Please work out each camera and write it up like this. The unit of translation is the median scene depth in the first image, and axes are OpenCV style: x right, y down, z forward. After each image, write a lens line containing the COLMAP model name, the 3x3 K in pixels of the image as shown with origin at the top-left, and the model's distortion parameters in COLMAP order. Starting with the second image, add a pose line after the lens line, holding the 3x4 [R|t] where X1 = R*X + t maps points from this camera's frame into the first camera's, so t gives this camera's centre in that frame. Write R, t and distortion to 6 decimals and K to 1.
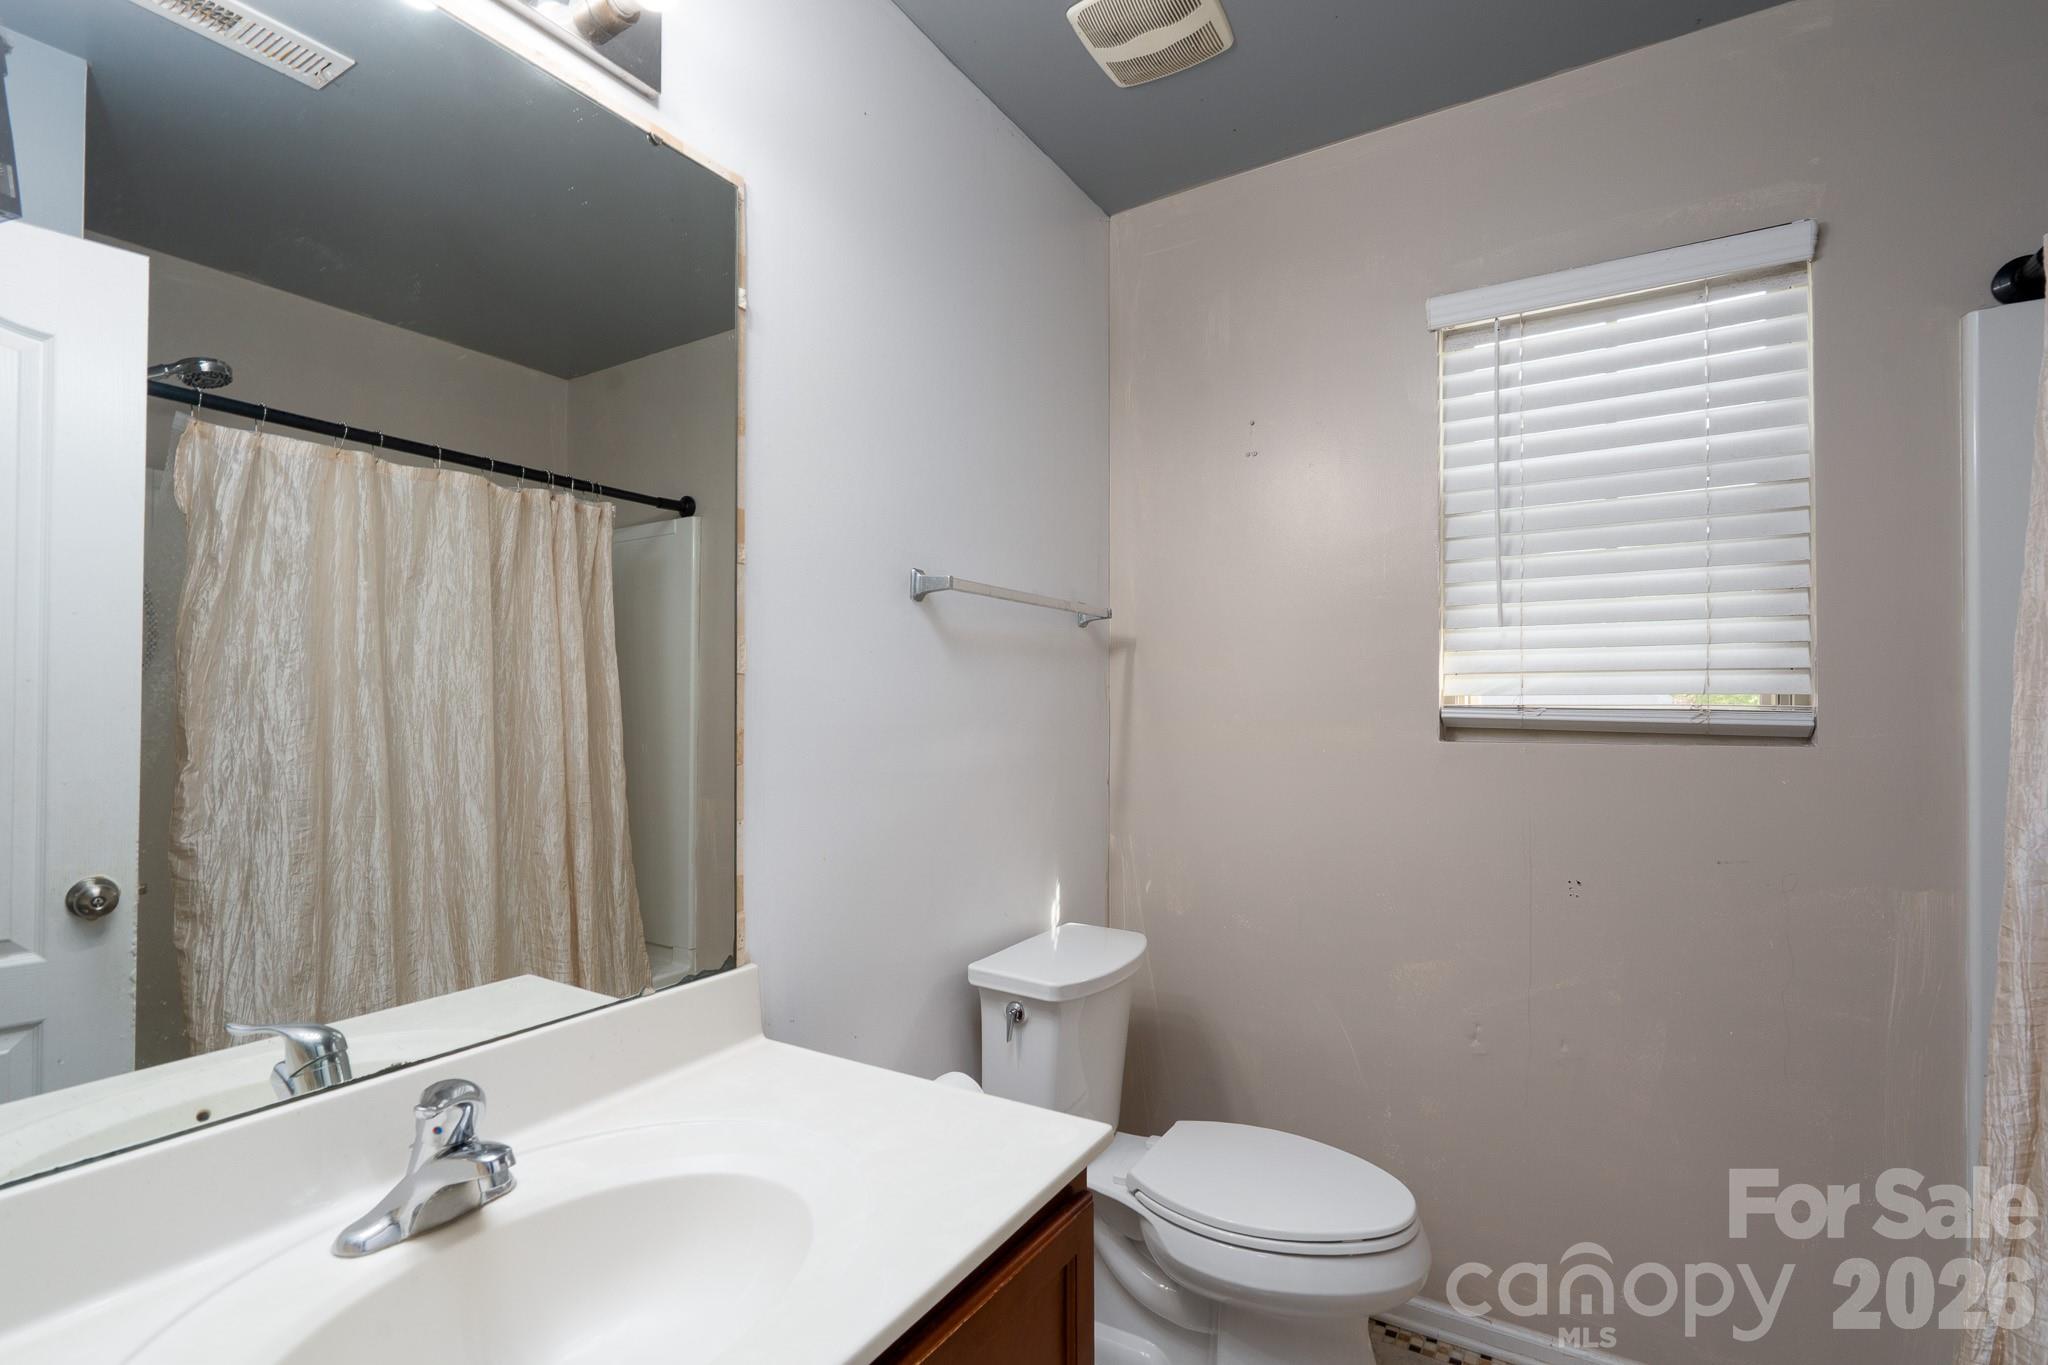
lens RADIAL K [[978.6, 0, 1011.2], [0, 978.6, 682.6], [0, 0, 1]] dist [-0.003325, 0.000659]
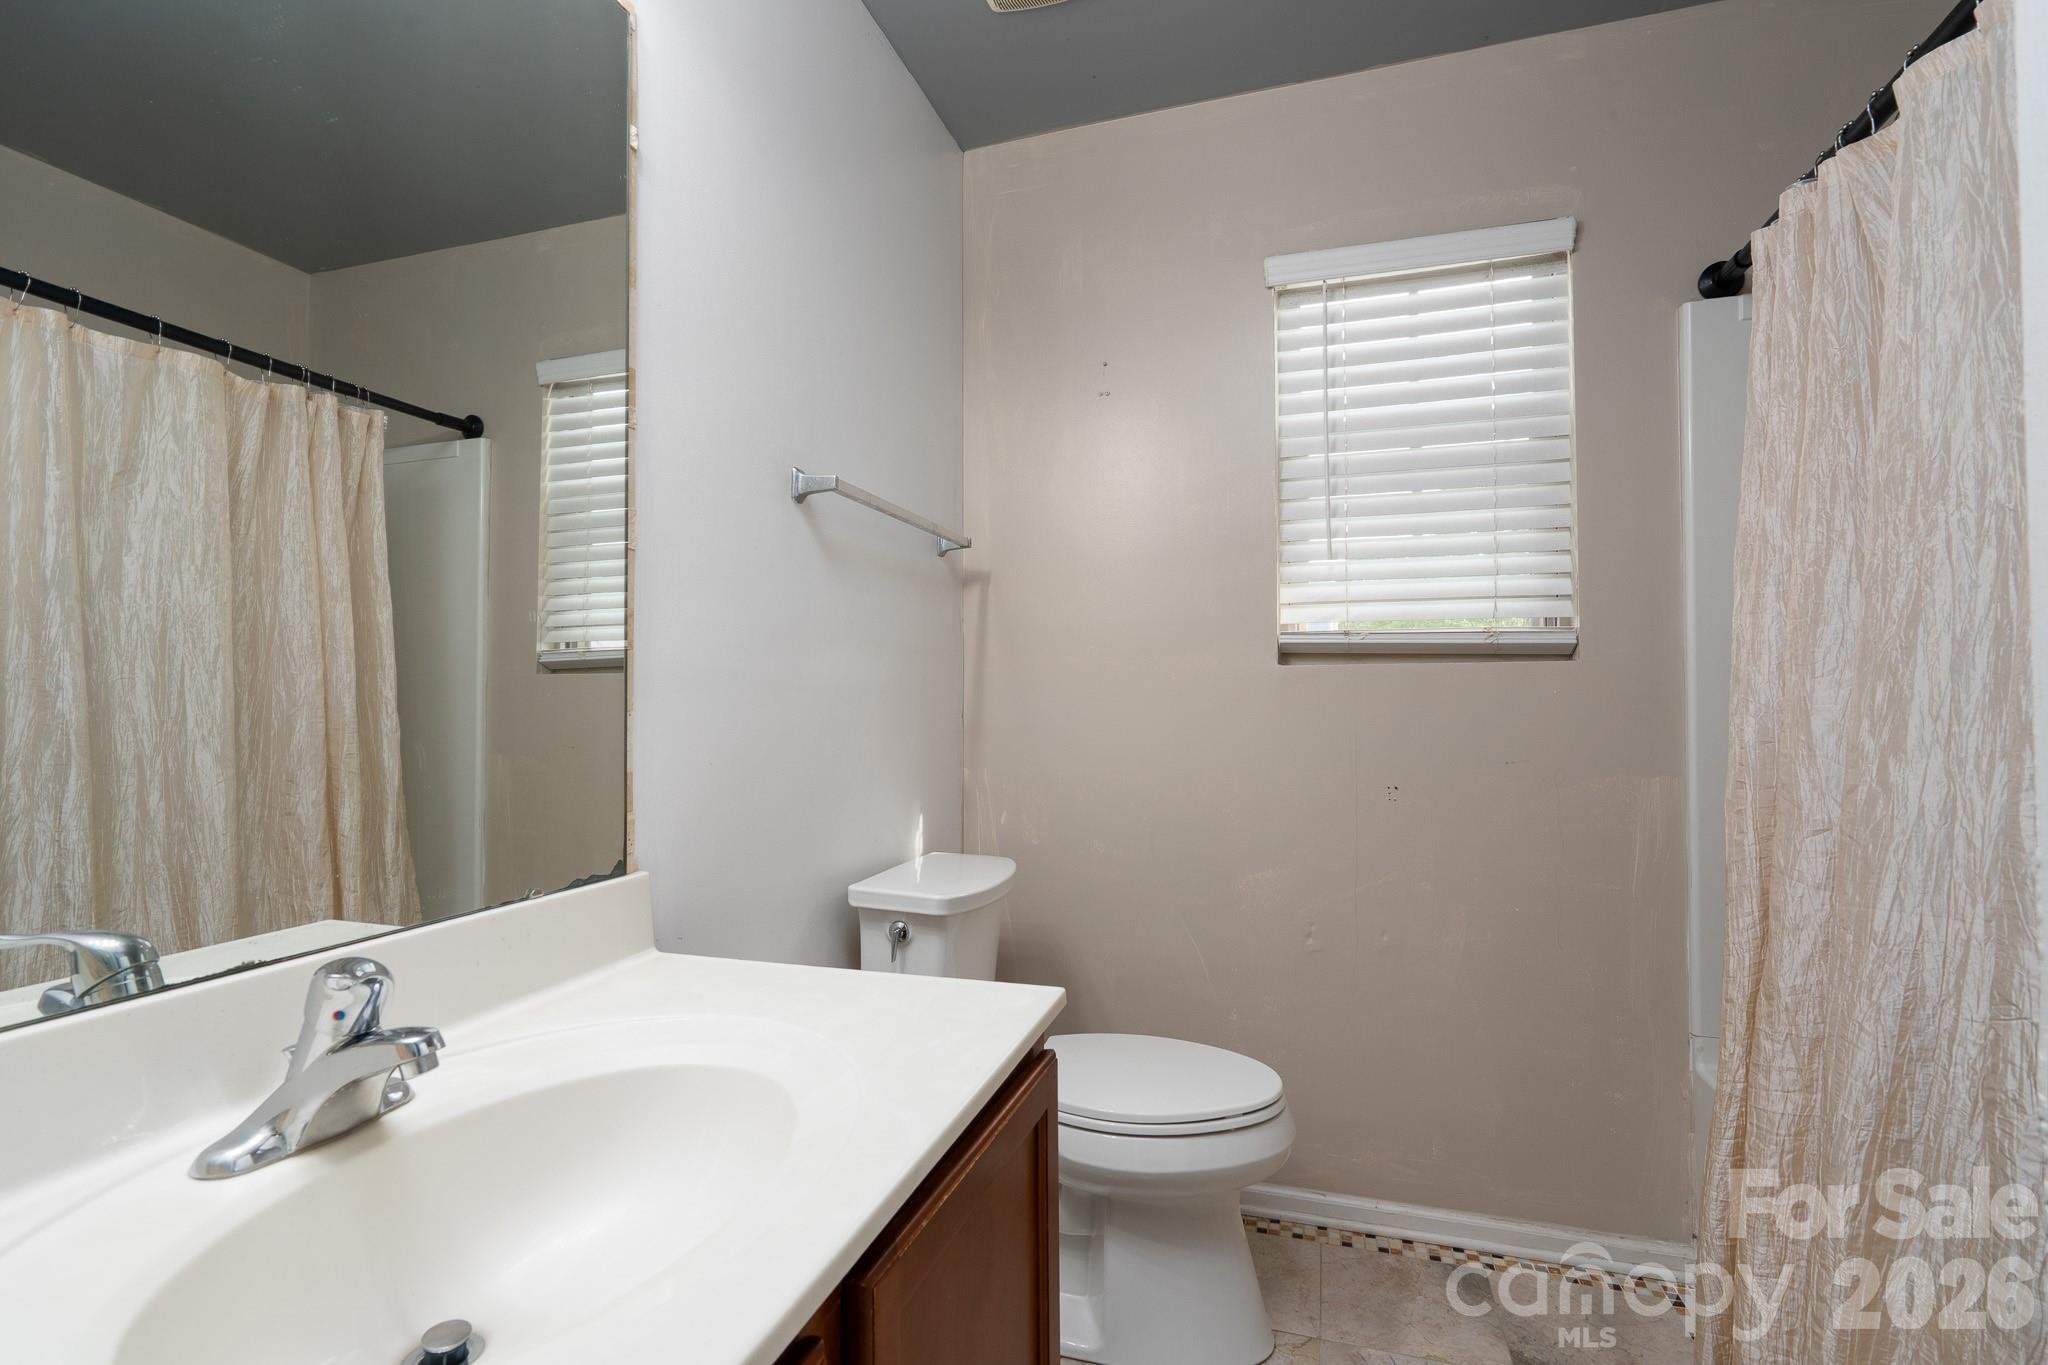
lens RADIAL K [[981.2, 0, 1026.0], [0, 981.2, 678.3], [0, 0, 1]] dist [-0.002549, 0.000735]
pose [[0.966239, 0.001298, 0.257646, -0.110612], [0.001321, 0.999949, -0.009993, 0.084351], [-0.257646, 0.009996, 0.966188, 0.021771]]
